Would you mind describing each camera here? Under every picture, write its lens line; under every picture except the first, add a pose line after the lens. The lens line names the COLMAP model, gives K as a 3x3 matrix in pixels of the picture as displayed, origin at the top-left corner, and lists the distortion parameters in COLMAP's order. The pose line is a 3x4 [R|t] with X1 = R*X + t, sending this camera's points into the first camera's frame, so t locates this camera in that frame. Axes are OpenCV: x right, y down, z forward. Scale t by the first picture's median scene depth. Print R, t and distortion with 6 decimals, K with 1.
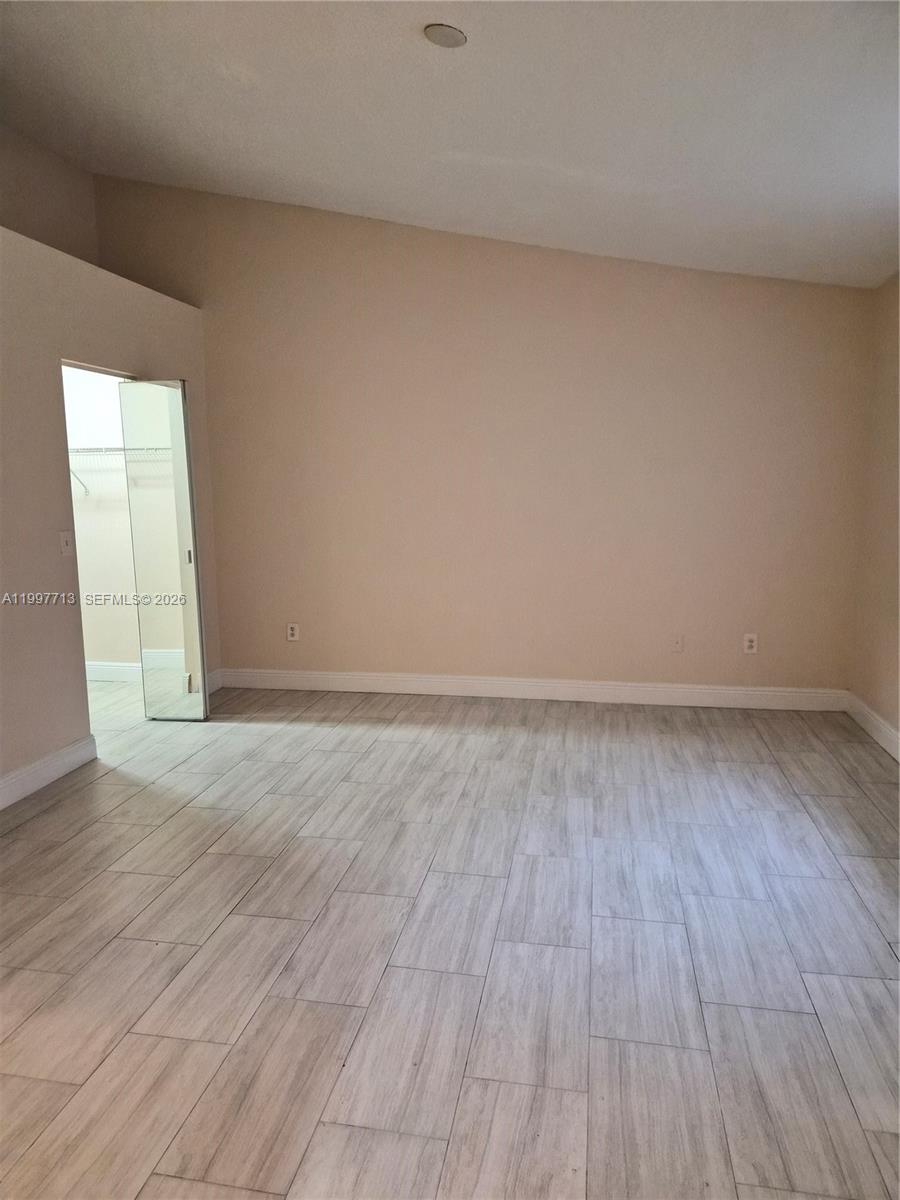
lens RADIAL K [[809.5, 0, 447.9], [0, 809.5, 599.7], [0, 0, 1]] dist [0.012259, 0.000441]
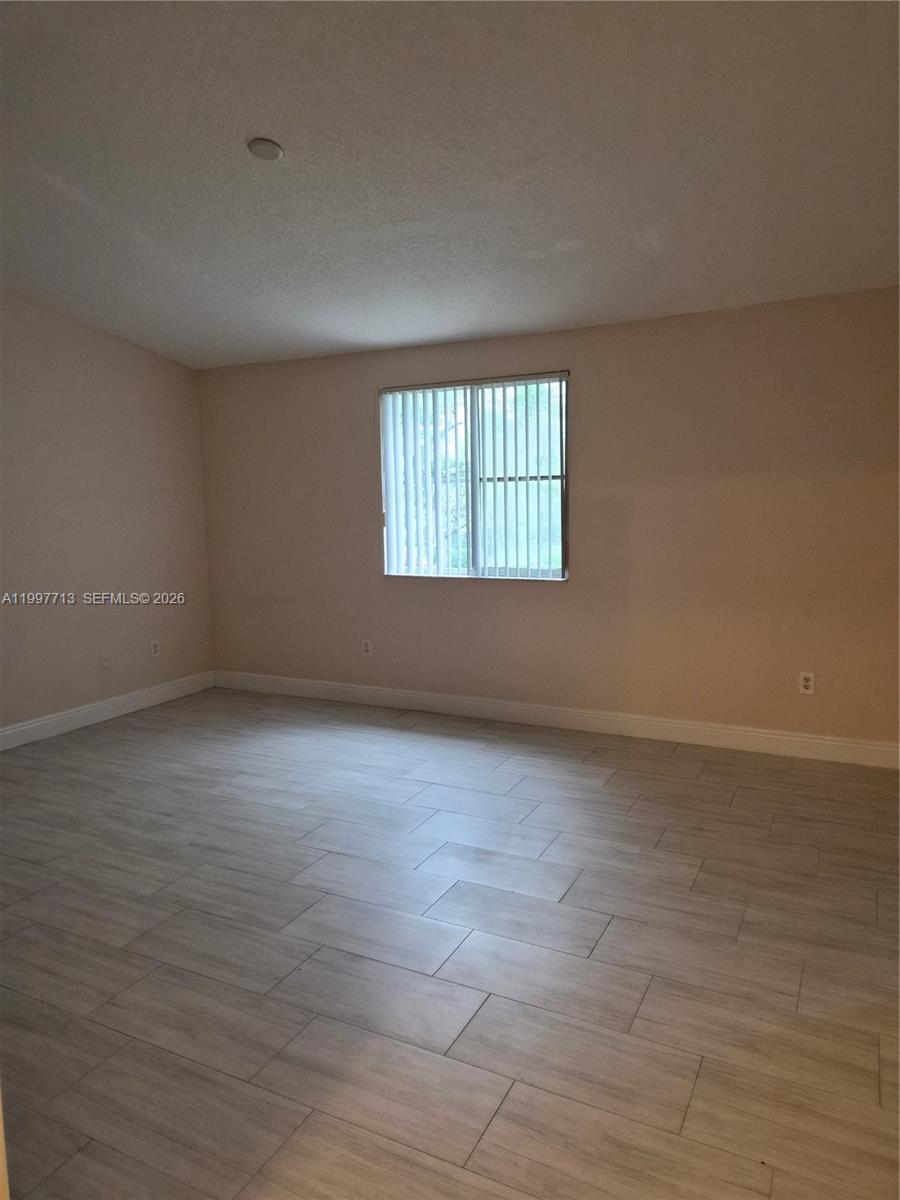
lens RADIAL K [[809.5, 0, 452.1], [0, 809.5, 600.4], [0, 0, 1]] dist [0.012259, 0.000441]
pose [[0.274538, -0.117040, 0.954427, -0.853765], [0.154940, 0.984979, 0.076219, -0.051324], [-0.949011, 0.126954, 0.288548, 0.331999]]
